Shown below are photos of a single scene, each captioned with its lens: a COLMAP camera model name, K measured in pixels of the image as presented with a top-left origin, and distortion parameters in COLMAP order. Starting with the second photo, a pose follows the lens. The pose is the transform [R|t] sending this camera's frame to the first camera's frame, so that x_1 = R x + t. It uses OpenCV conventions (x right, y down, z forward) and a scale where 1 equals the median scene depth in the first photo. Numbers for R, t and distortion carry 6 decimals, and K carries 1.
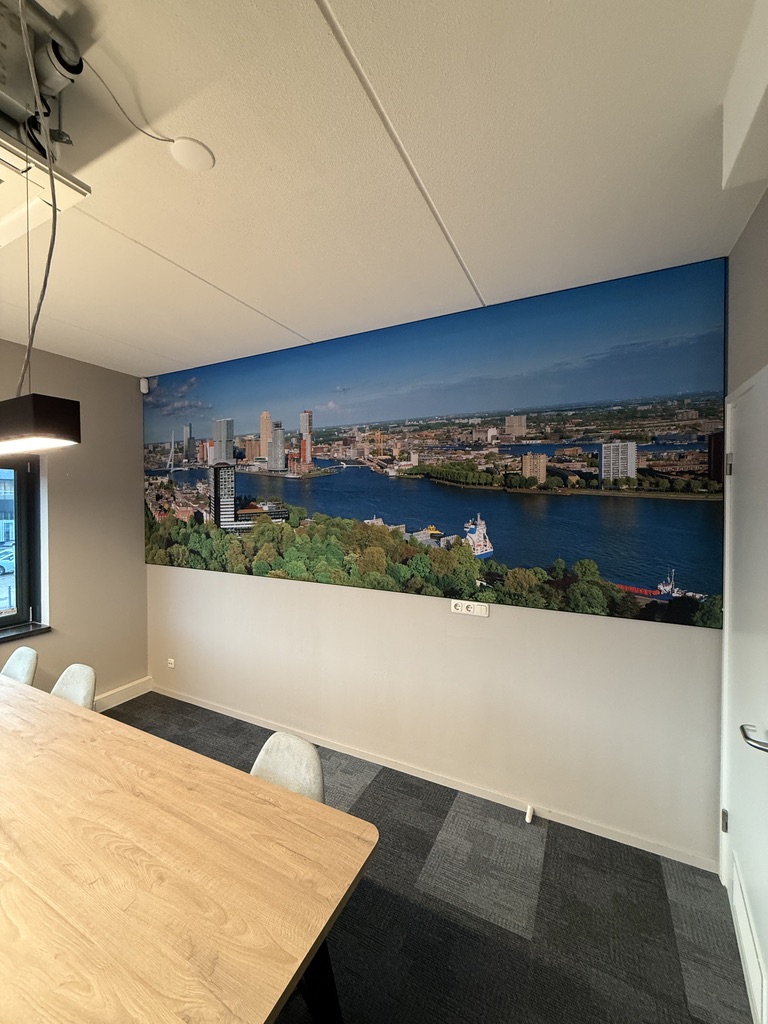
lens RADIAL K [[408.2, 0, 376.0], [0, 408.2, 511.5], [0, 0, 1]] dist [-0.004450, 0.000839]
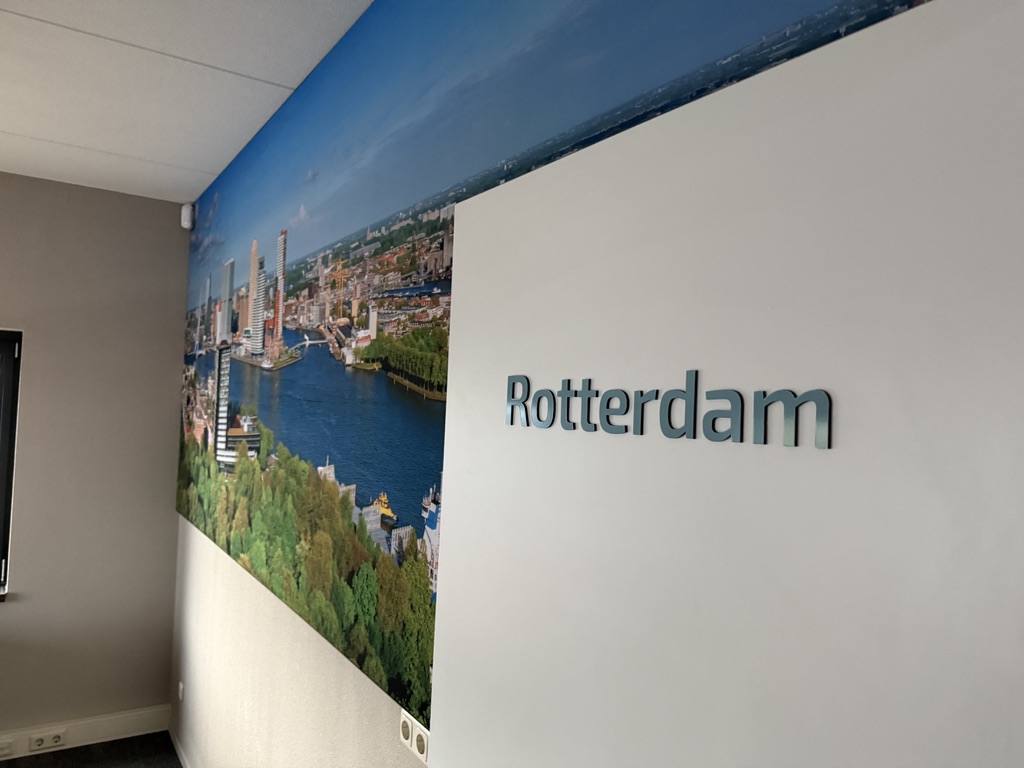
lens RADIAL K [[717.5, 0, 512.0], [0, 717.5, 388.7], [0, 0, 1]] dist [0.052571, -0.076283]
pose [[0.880325, 0.028651, -0.473504, 0.538776], [-0.063151, 0.996368, -0.057121, -0.031815], [0.470148, 0.080187, 0.878937, 0.438176]]
